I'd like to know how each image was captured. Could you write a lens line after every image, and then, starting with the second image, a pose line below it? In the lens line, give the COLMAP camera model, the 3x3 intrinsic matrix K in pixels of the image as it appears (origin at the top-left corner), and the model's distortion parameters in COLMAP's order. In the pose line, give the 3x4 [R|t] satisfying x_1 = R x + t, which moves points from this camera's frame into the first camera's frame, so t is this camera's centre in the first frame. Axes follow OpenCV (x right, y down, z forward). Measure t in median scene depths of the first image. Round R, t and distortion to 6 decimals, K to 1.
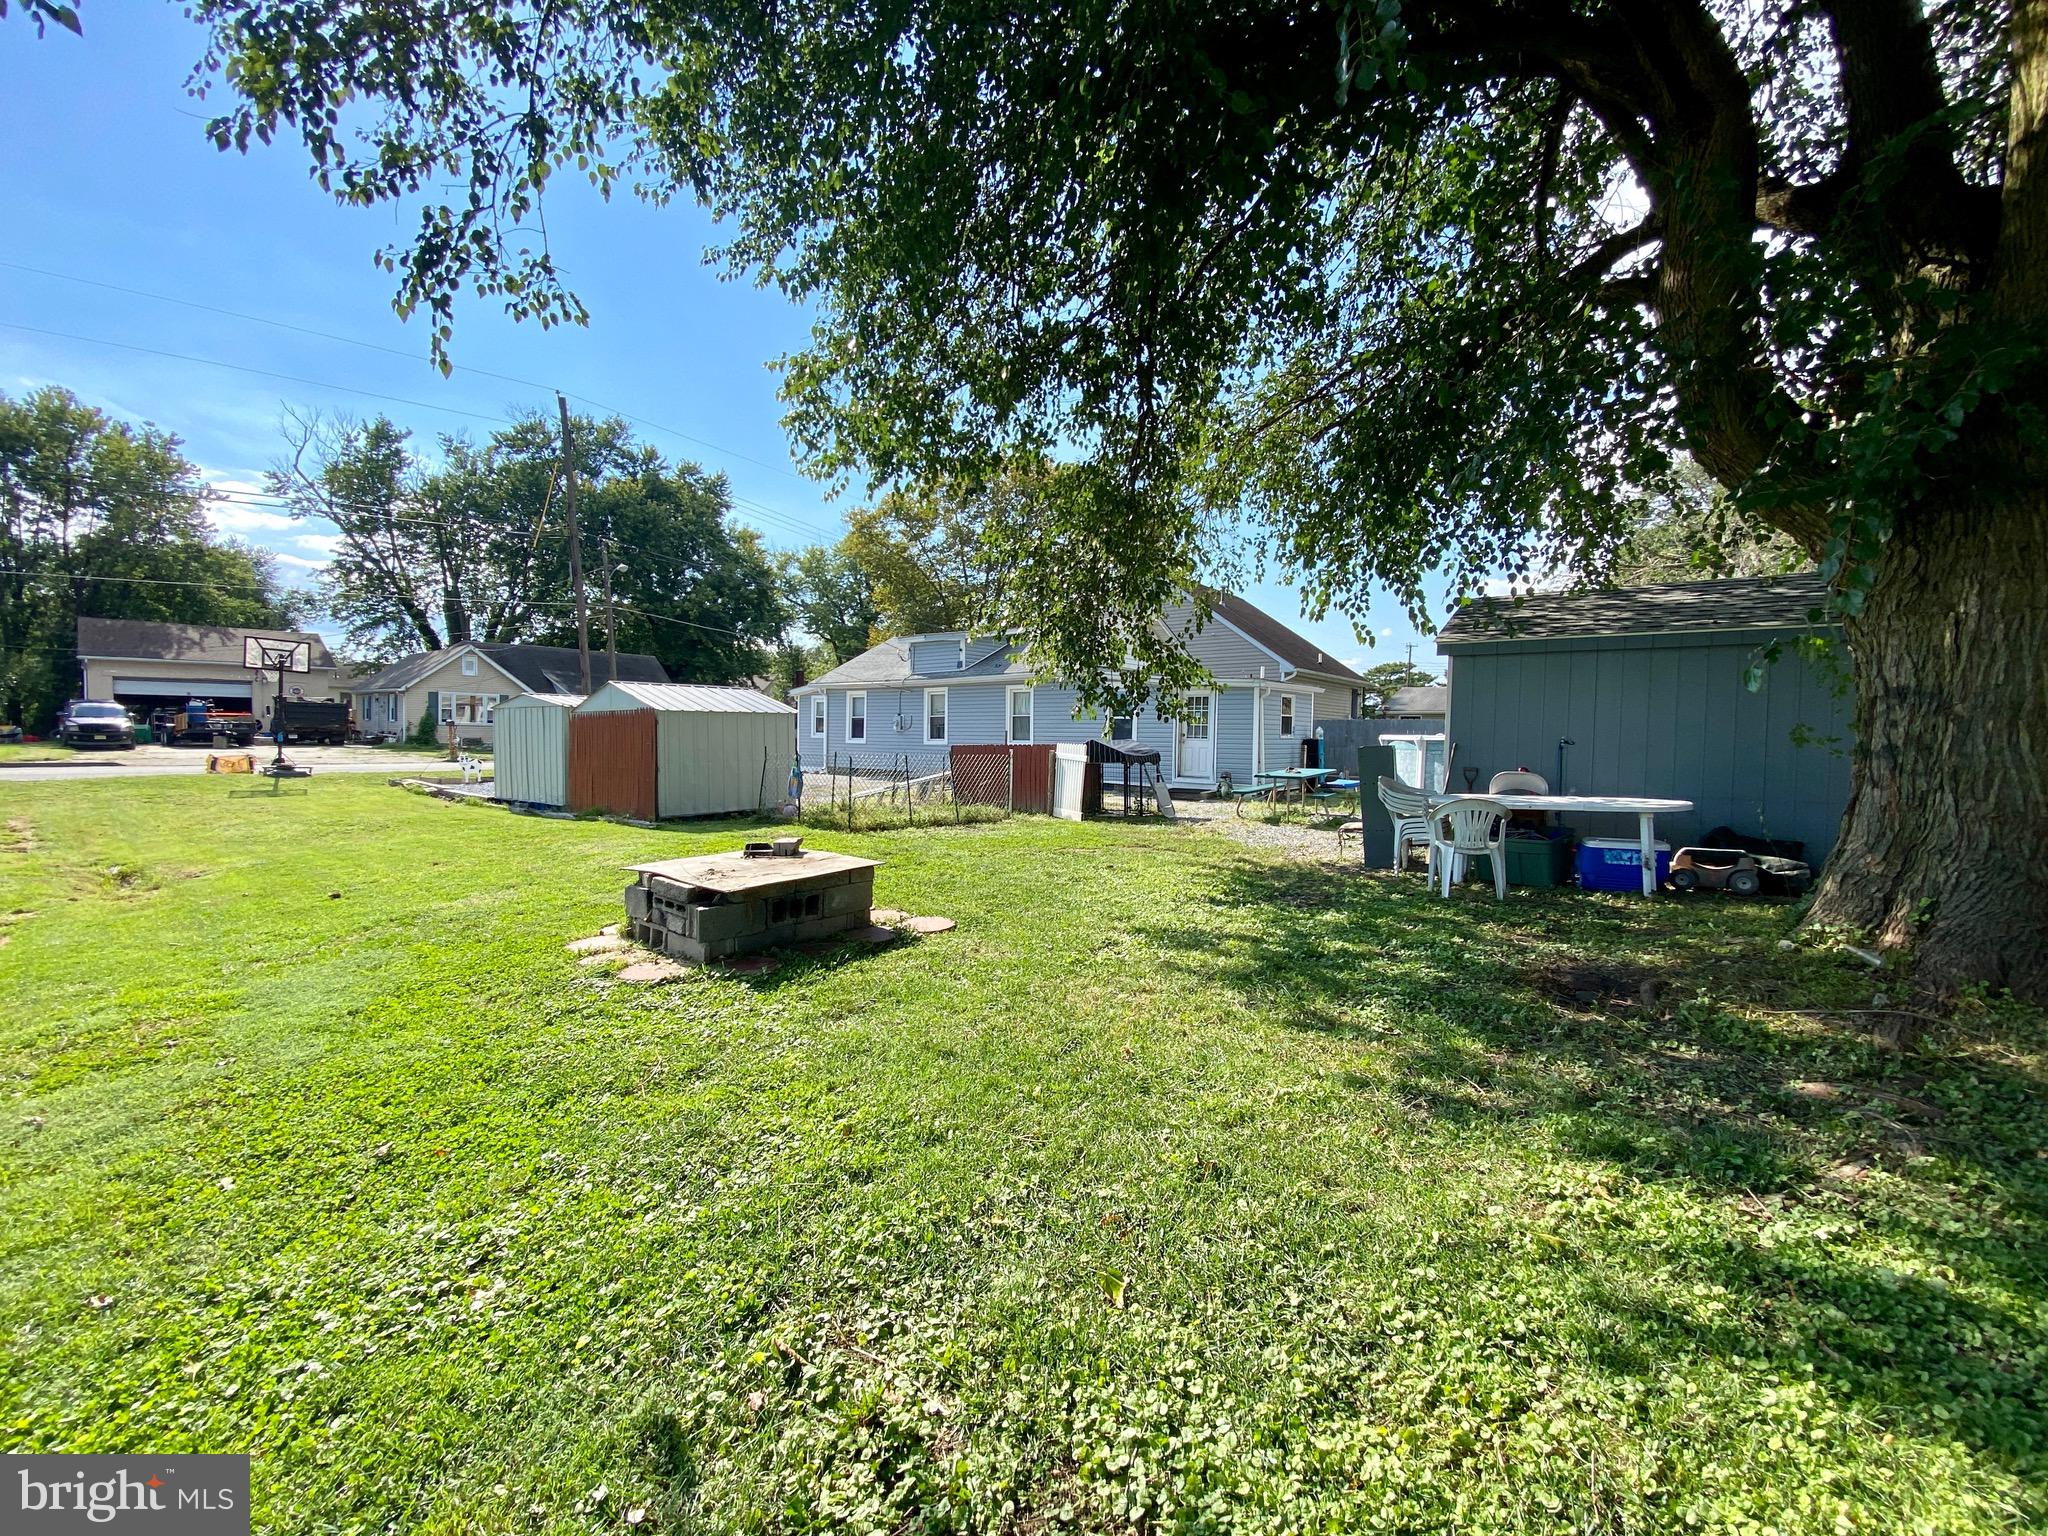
lens RADIAL K [[817.4, 0, 1022.5], [0, 817.4, 765.3], [0, 0, 1]] dist [-0.002098, -0.000071]
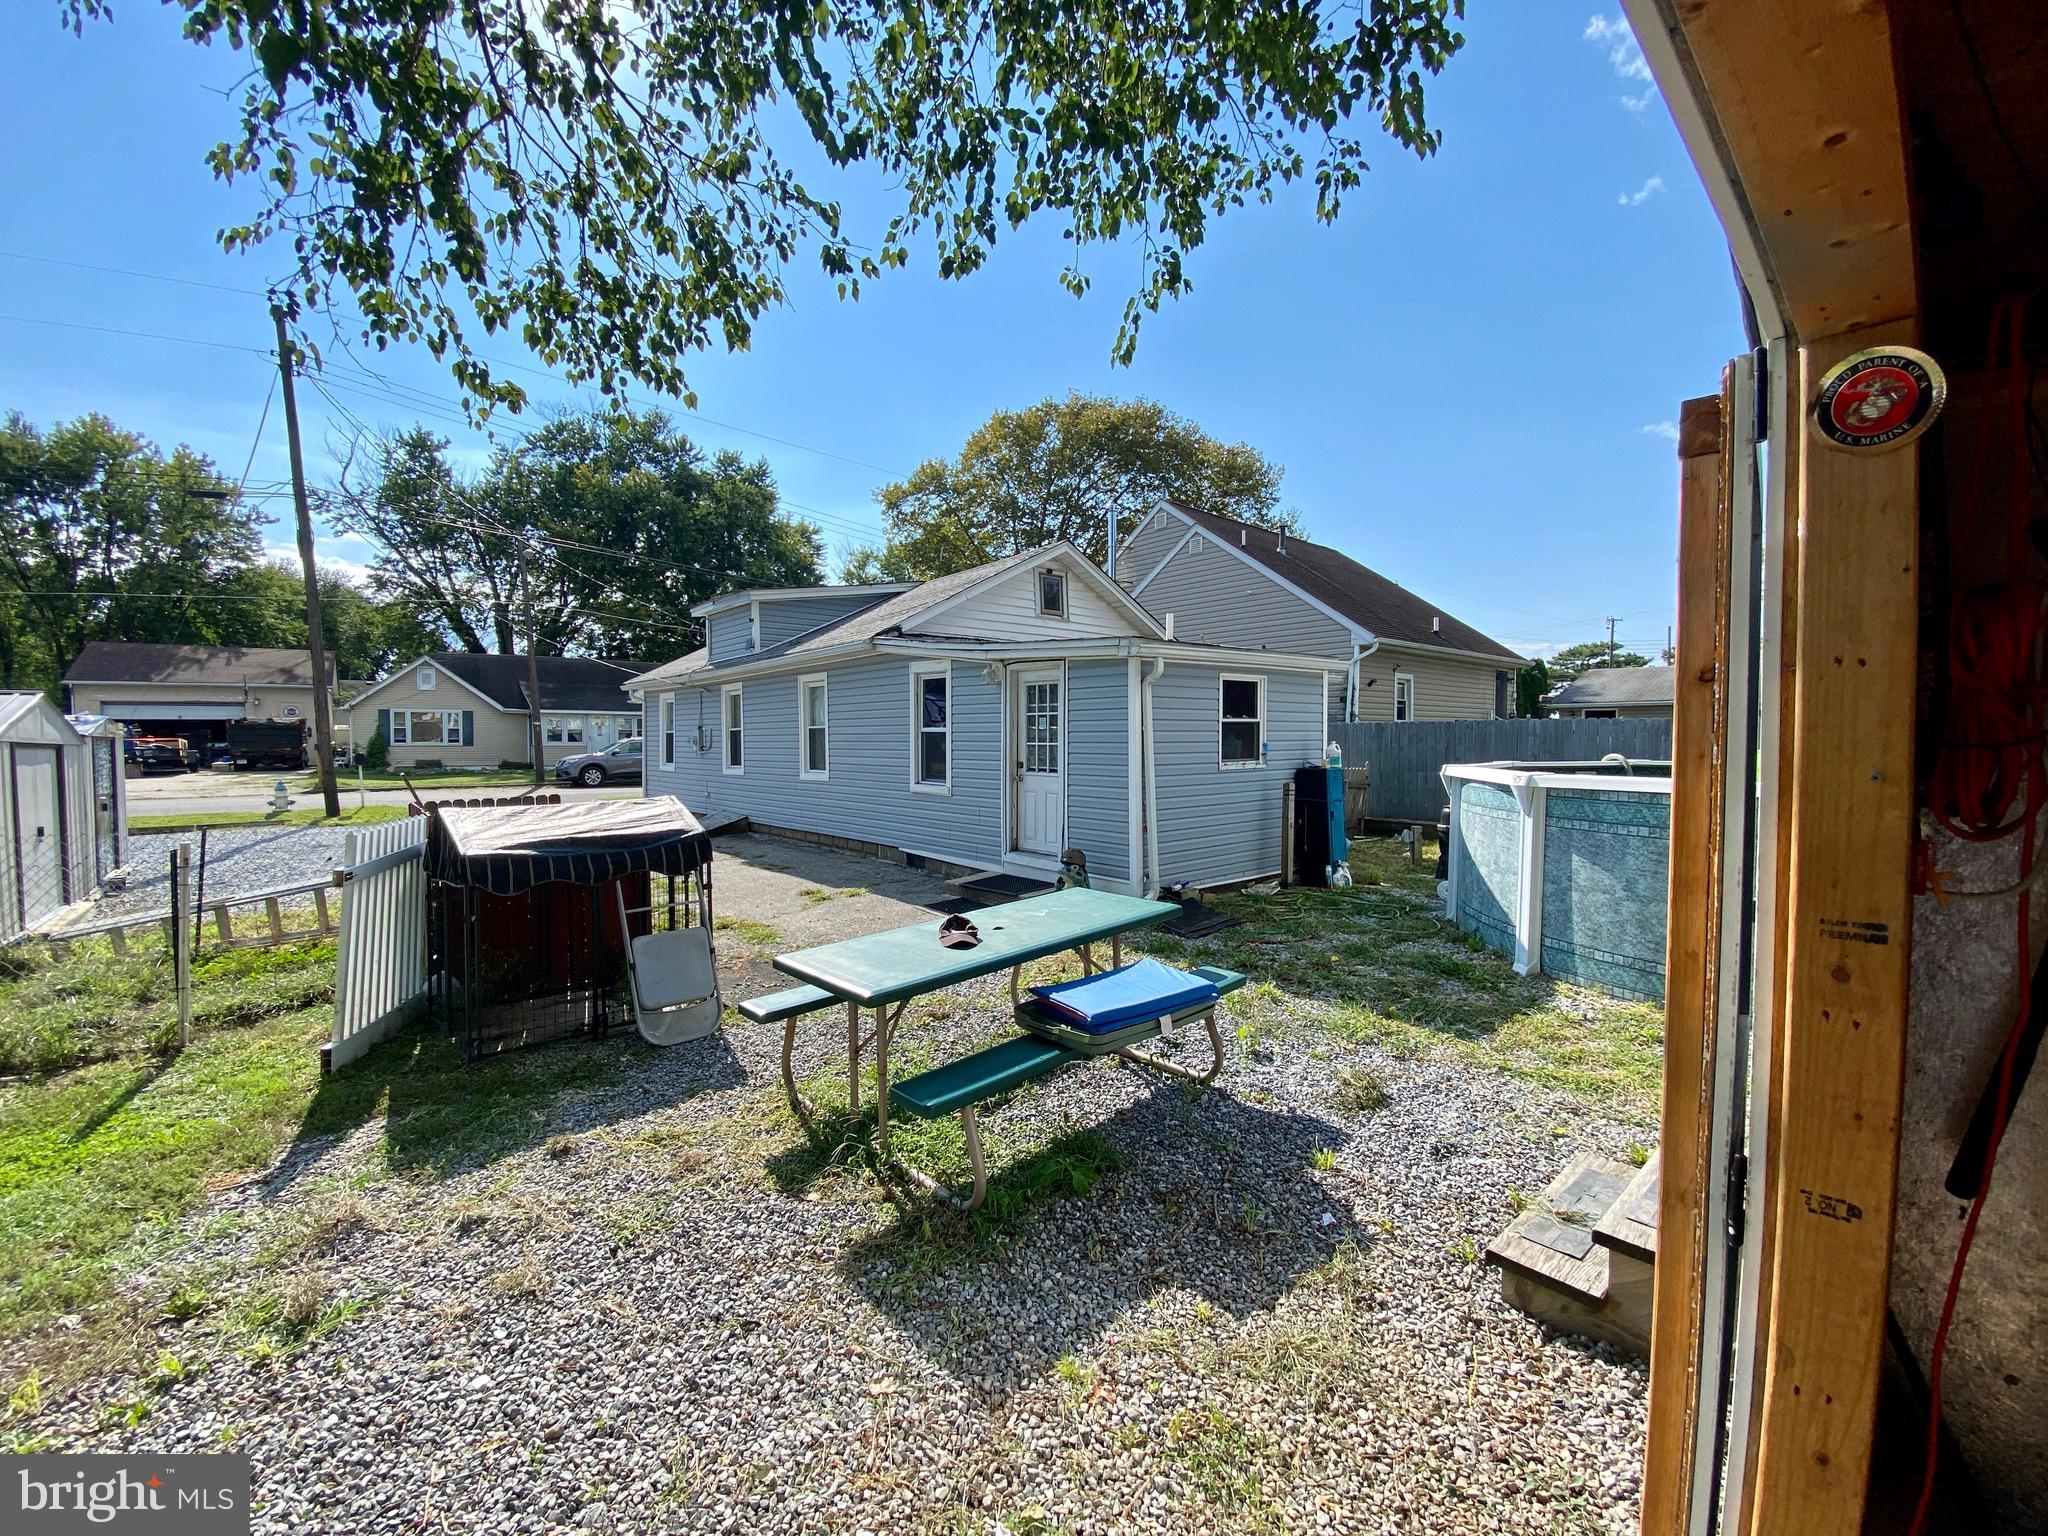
lens RADIAL K [[817.4, 0, 1026.6], [0, 817.4, 766.9], [0, 0, 1]] dist [-0.002098, -0.000071]
pose [[0.981477, -0.010576, -0.191289, 0.103342], [0.009994, 0.999942, -0.004009, -0.011844], [0.191320, 0.002023, 0.981526, 0.185788]]
